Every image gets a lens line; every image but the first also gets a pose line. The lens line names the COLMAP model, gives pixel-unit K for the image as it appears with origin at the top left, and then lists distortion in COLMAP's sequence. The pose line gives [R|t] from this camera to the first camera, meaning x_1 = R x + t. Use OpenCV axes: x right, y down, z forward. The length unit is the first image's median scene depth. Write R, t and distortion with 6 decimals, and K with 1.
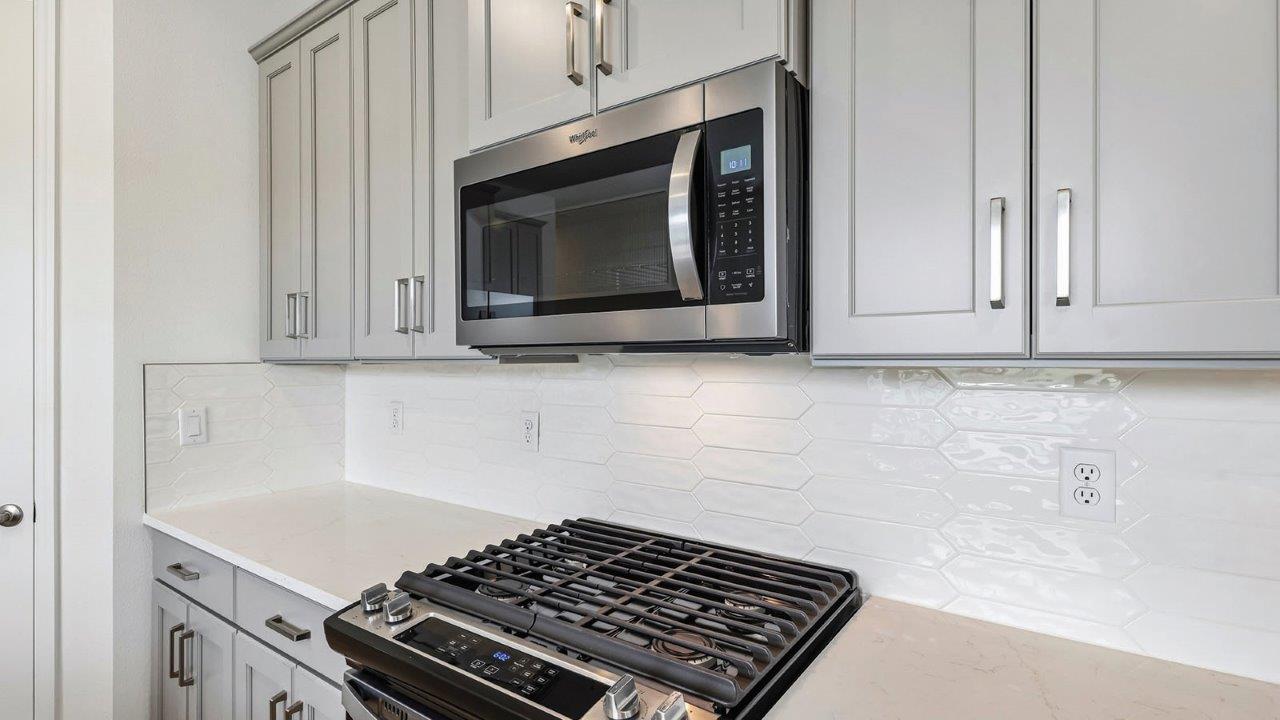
lens RADIAL K [[604.7, 0, 642.0], [0, 604.7, 355.0], [0, 0, 1]] dist [0.005516, -0.000601]
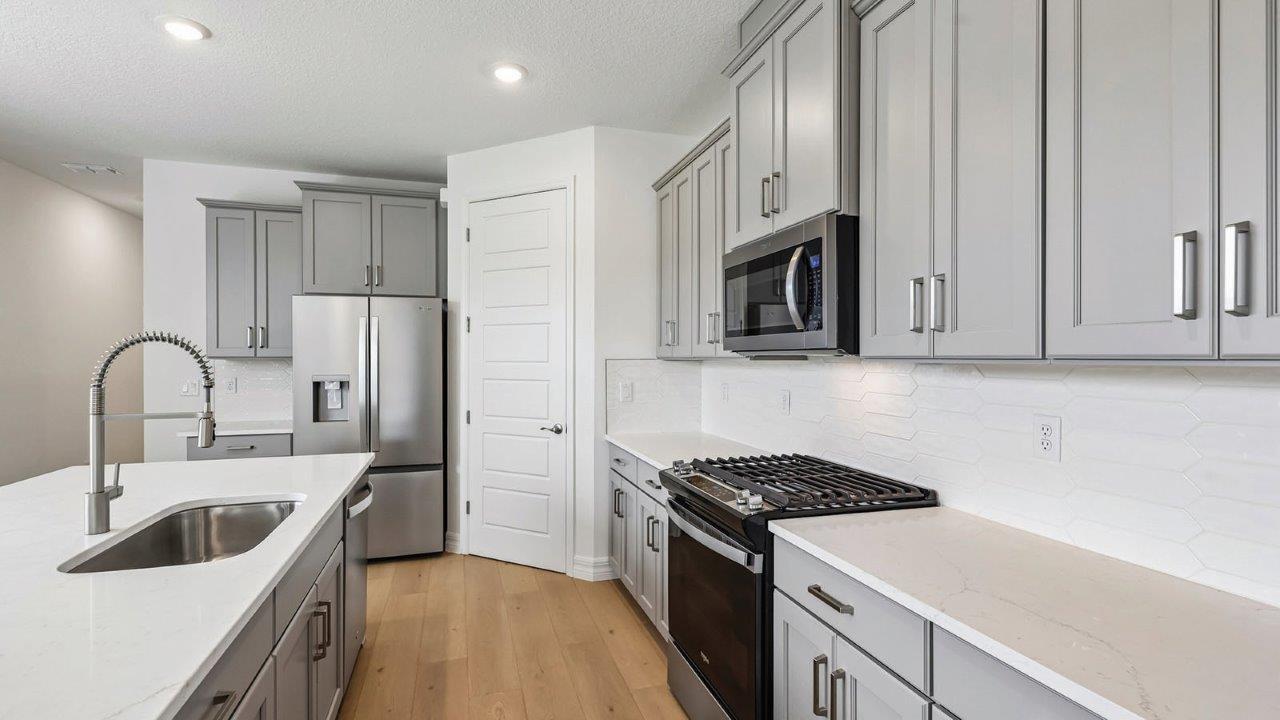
lens RADIAL K [[604.7, 0, 640.1], [0, 604.7, 358.6], [0, 0, 1]] dist [0.005516, -0.000601]
pose [[0.794125, 0.005497, -0.607729, 0.684043], [-0.000777, 0.999967, 0.008029, -0.005215], [0.607754, -0.005904, 0.794104, -0.730462]]
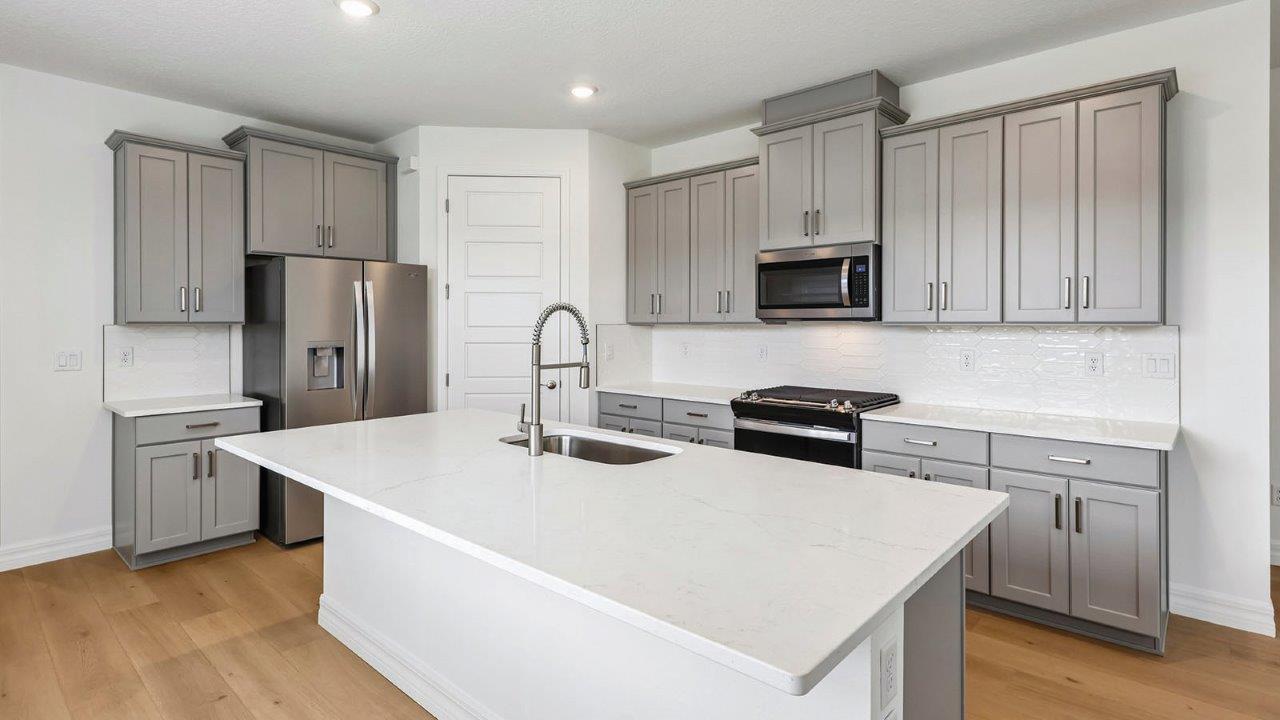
lens RADIAL K [[621.3, 0, 650.6], [0, 621.3, 322.7], [0, 0, 1]] dist [0.003078, -0.000333]
pose [[0.995211, 0.004672, -0.097643, -0.541289], [-0.004436, 0.999987, 0.002629, 0.001413], [0.097654, -0.002183, 0.995218, -2.087321]]
